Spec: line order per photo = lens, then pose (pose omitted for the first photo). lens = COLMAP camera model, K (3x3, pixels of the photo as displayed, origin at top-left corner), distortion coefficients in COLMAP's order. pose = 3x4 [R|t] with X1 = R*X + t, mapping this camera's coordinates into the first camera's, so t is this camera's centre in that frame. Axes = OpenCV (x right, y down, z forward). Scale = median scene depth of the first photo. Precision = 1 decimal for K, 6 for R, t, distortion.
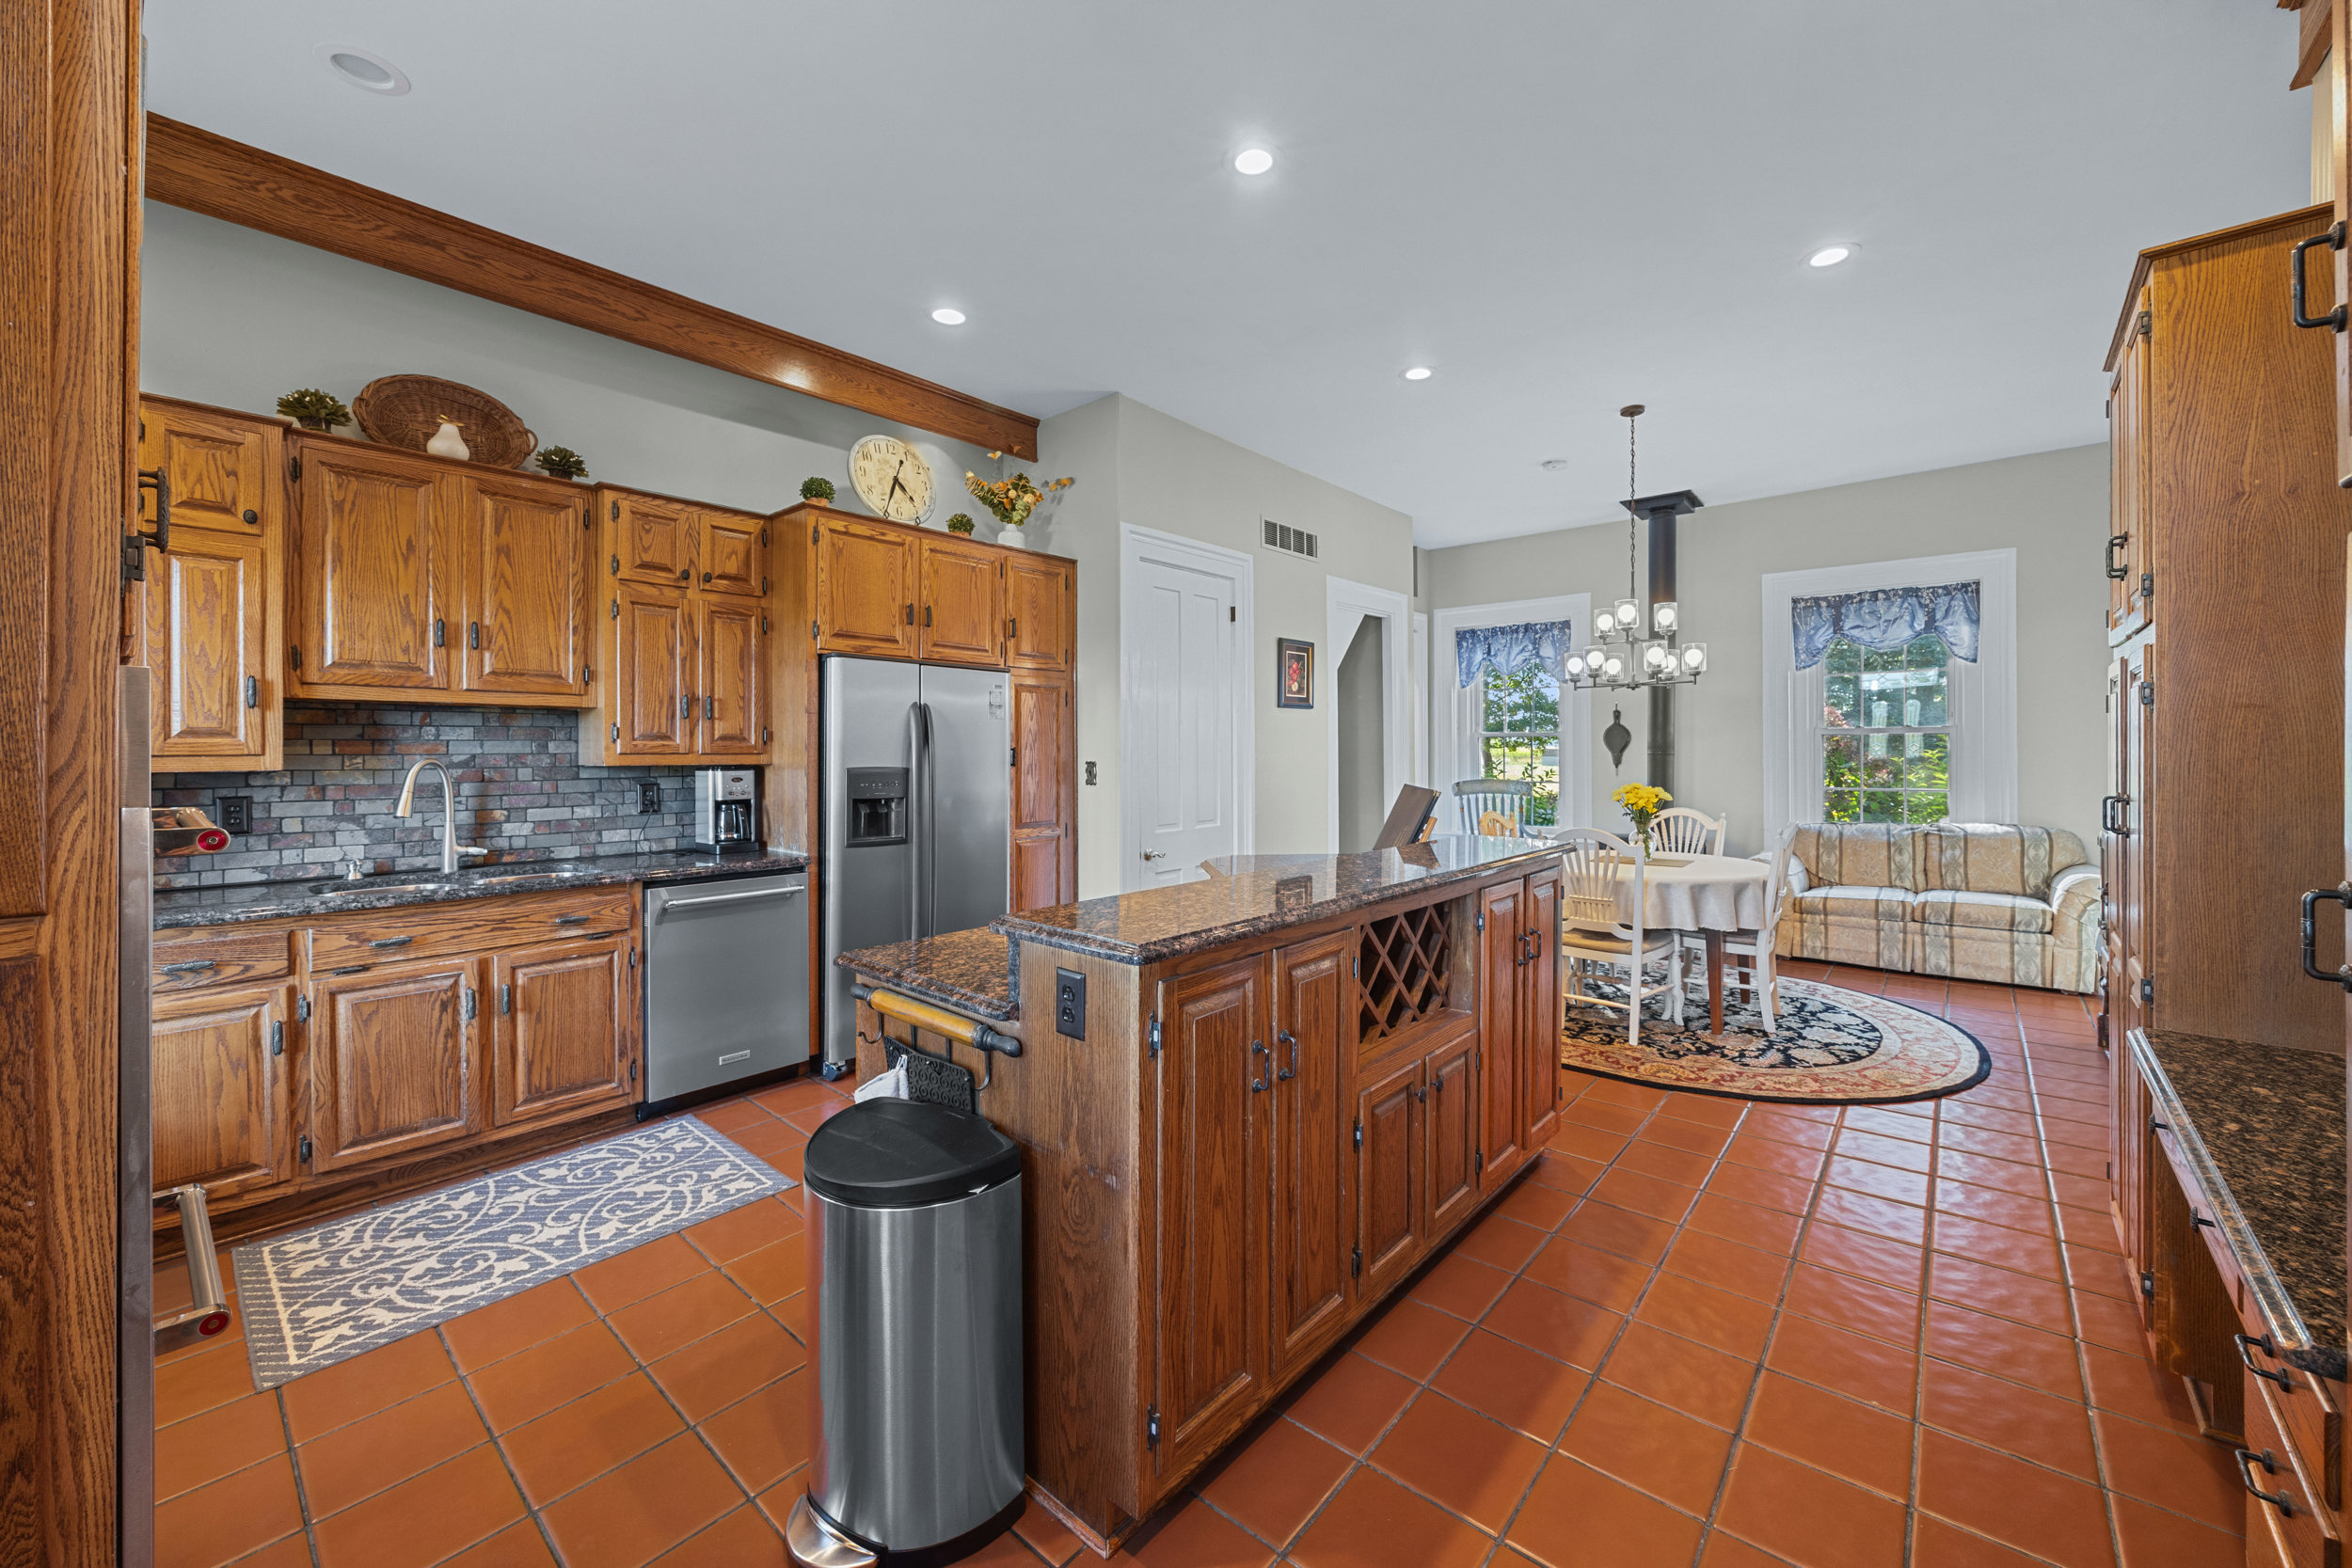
lens RADIAL K [[909.8, 0, 1132.6], [0, 909.8, 751.3], [0, 0, 1]] dist [0.000127, -0.000759]
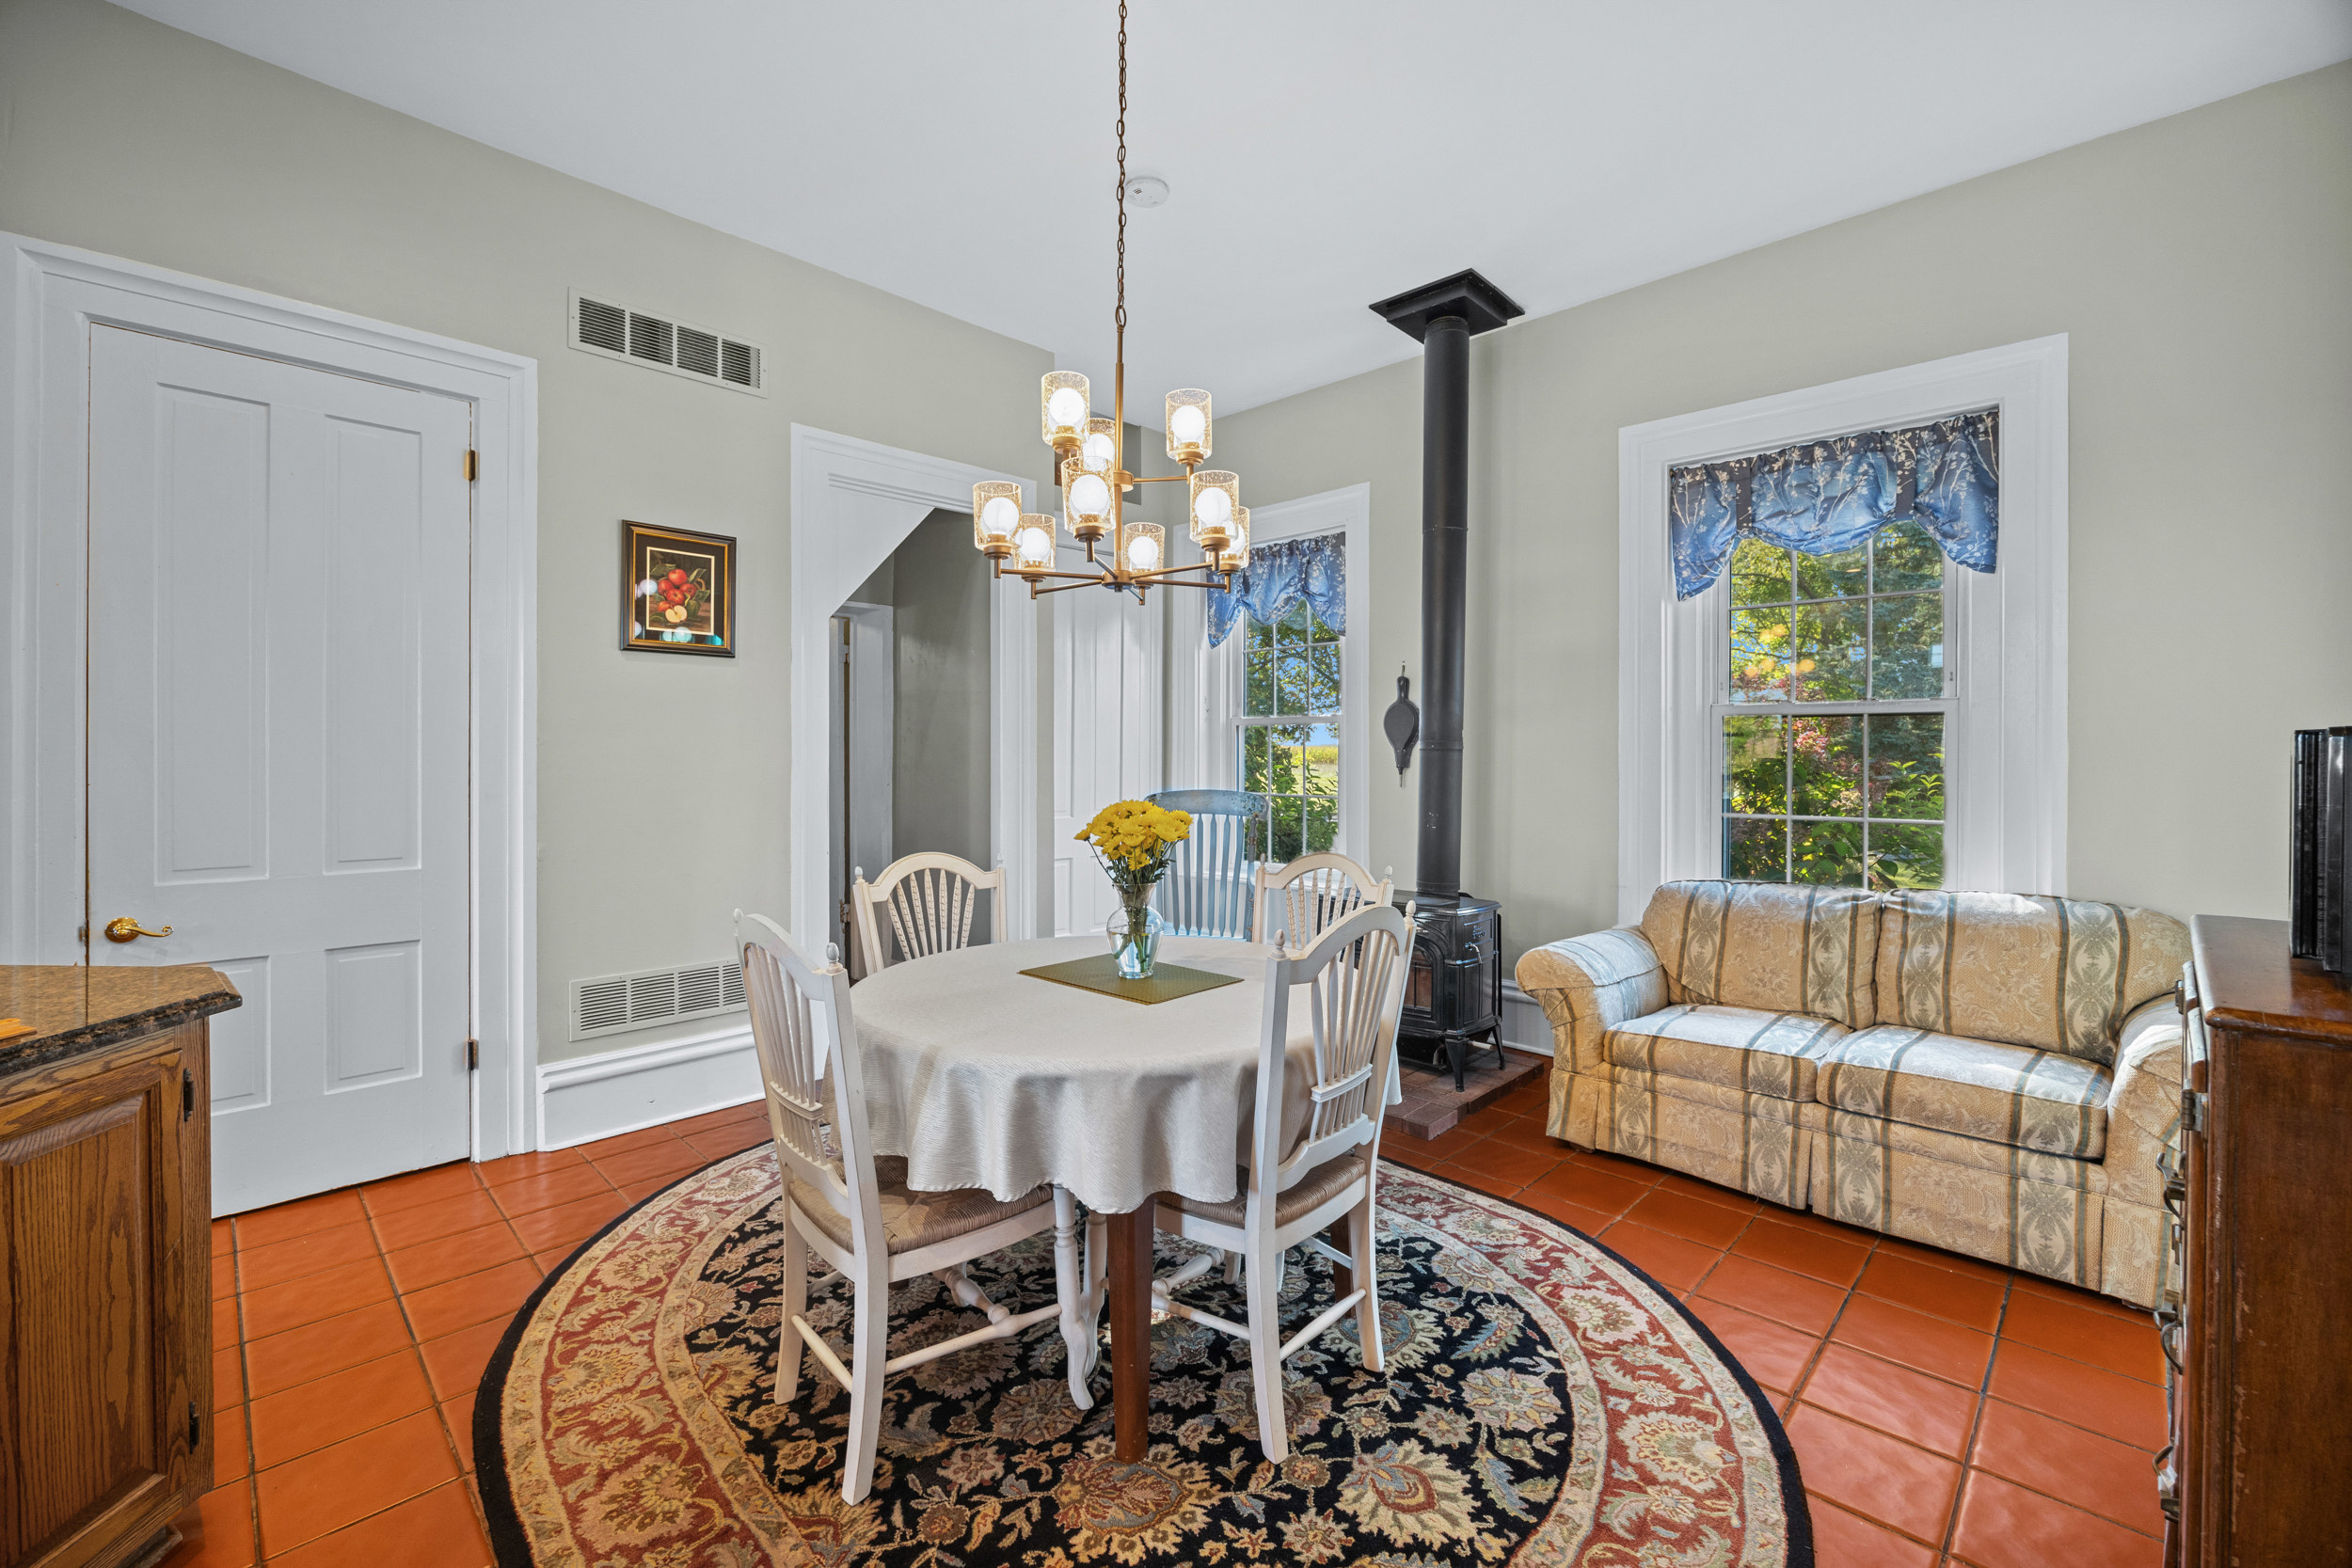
lens RADIAL K [[987.1, 0, 1118.9], [0, 987.1, 757.9], [0, 0, 1]] dist [-0.010125, 0.000098]
pose [[0.997796, 0.011061, -0.065431, 0.496587], [-0.011087, 0.999939, -0.000030, 0.012171], [0.065427, 0.000756, 0.997857, 0.439981]]
